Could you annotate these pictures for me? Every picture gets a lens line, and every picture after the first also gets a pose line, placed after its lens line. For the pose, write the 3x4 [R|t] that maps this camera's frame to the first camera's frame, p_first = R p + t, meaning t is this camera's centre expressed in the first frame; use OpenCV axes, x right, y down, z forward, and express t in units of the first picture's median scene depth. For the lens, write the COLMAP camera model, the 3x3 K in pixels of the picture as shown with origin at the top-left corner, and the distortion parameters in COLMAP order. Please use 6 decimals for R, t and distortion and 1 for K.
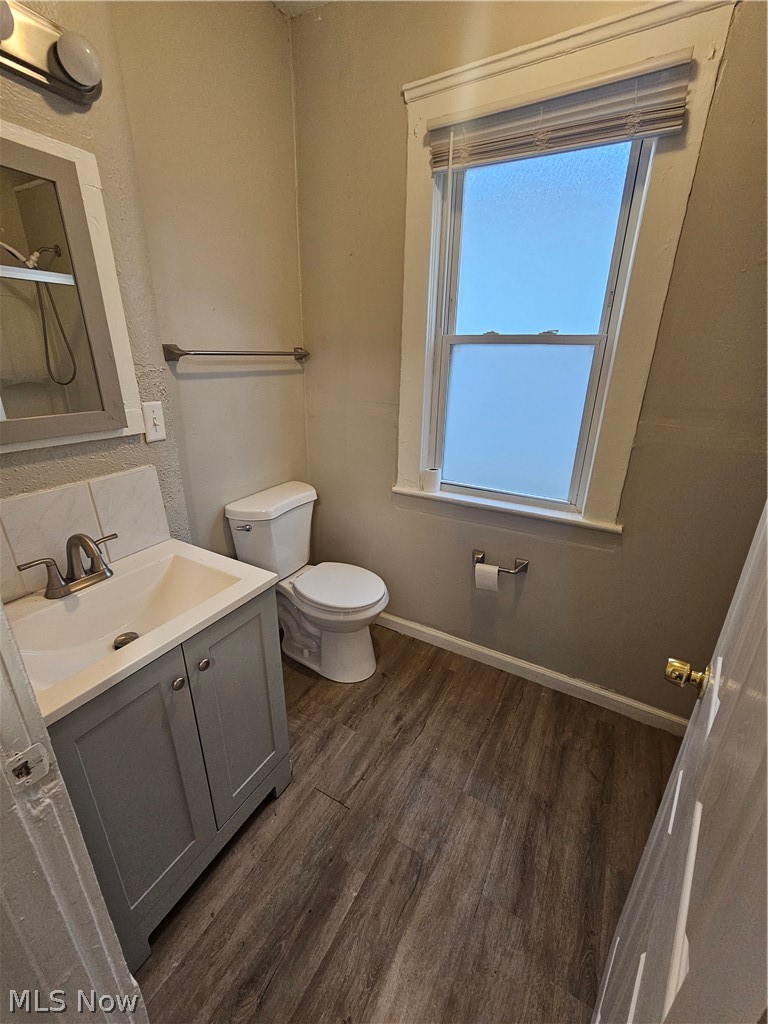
lens RADIAL K [[418.1, 0, 388.8], [0, 418.1, 507.7], [0, 0, 1]] dist [0.003656, -0.000514]
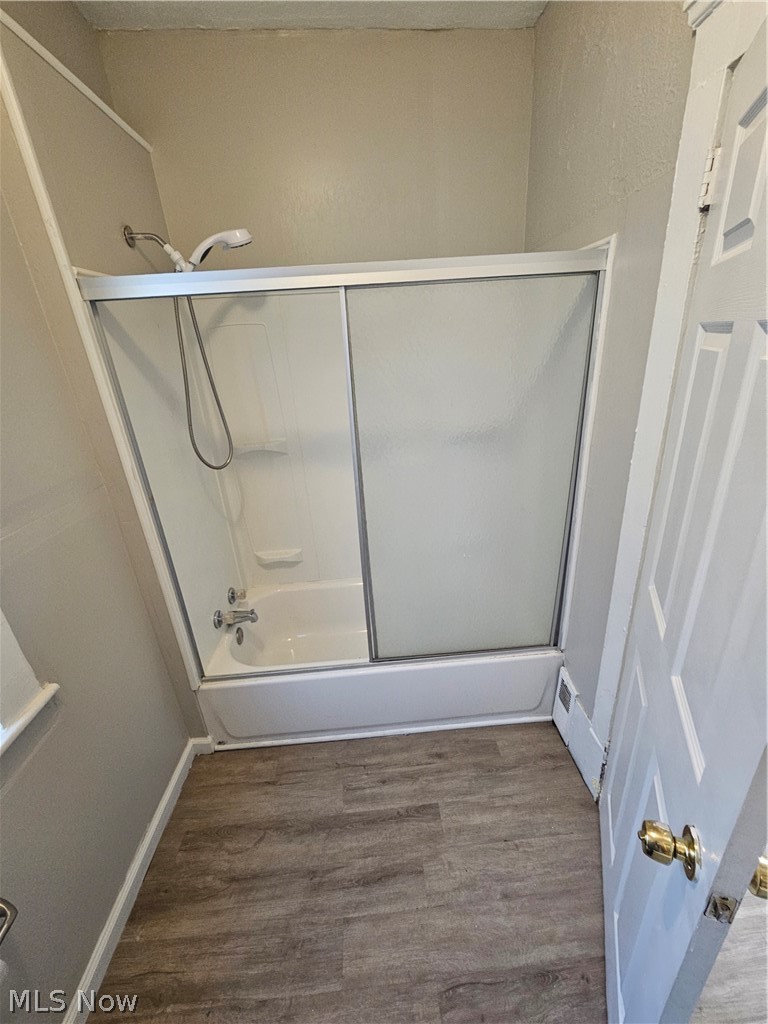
lens RADIAL K [[418.1, 0, 390.6], [0, 418.1, 512.3], [0, 0, 1]] dist [0.003656, -0.000514]
pose [[-0.553671, -0.301877, 0.776092, -0.213136], [0.332118, 0.774599, 0.538232, -0.394883], [-0.763640, 0.555758, -0.328615, 0.732709]]
